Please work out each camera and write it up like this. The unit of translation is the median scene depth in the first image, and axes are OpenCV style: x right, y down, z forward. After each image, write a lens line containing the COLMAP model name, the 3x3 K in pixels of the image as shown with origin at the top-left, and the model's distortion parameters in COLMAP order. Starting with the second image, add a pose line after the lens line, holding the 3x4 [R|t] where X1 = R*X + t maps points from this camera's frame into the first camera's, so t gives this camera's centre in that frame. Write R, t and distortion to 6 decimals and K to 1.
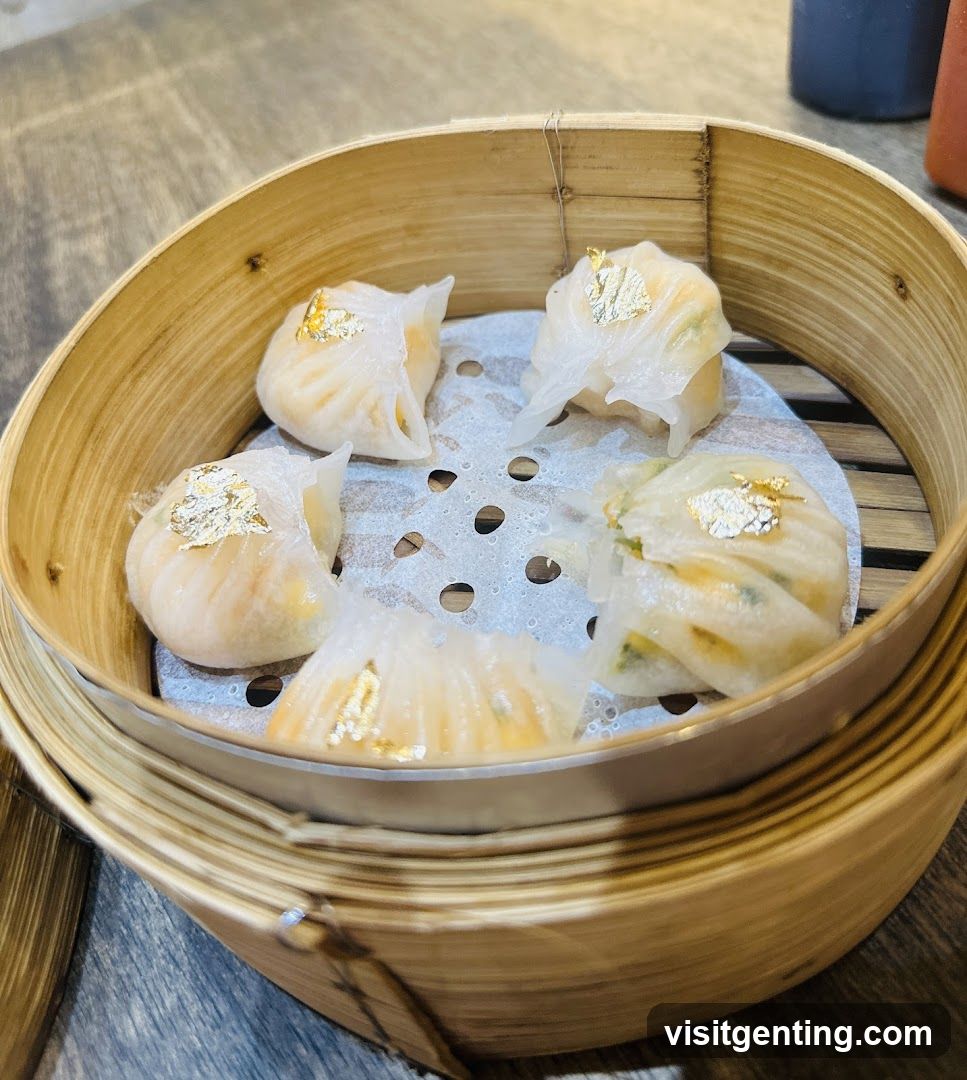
lens RADIAL K [[889.4, 0, 512.1], [0, 889.4, 512.6], [0, 0, 1]] dist [0.123900, -0.000982]
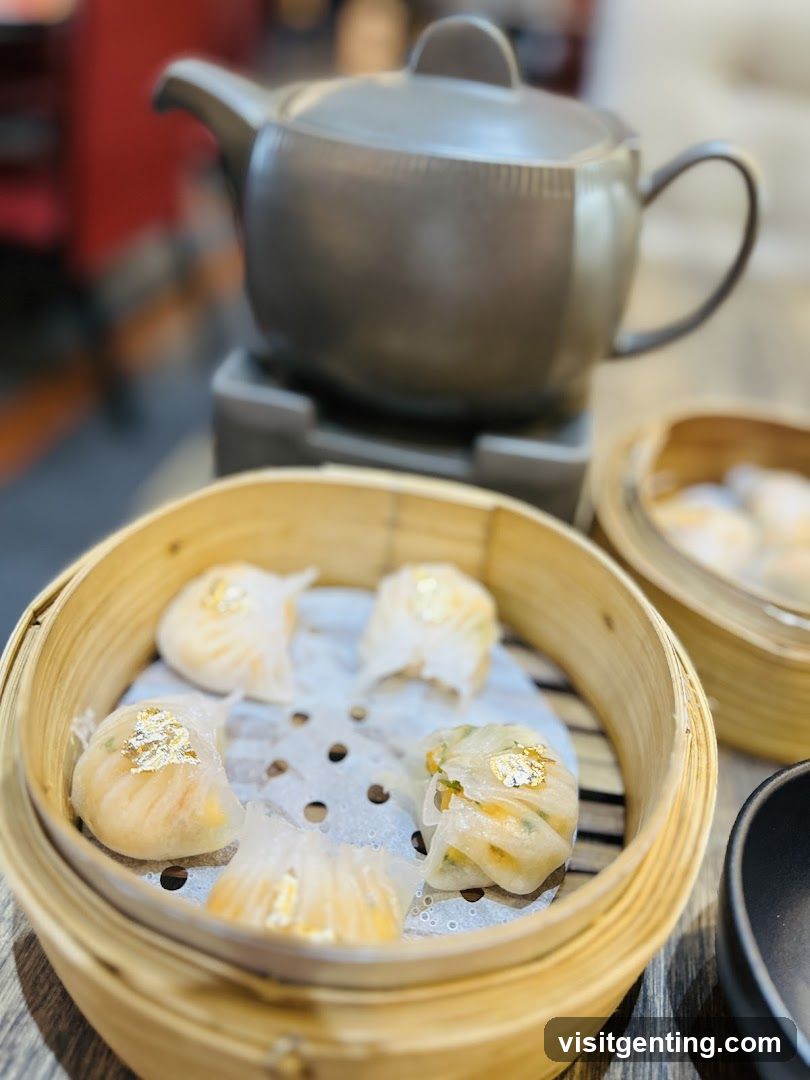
lens RADIAL K [[790.7, 0, 422.5], [0, 790.7, 541.0], [0, 0, 1]] dist [0.007612, -0.004112]
pose [[0.965134, 0.112156, 0.236511, -0.242106], [-0.069519, 0.980934, -0.181482, -0.108537], [-0.252356, 0.158712, 0.954530, -0.300976]]
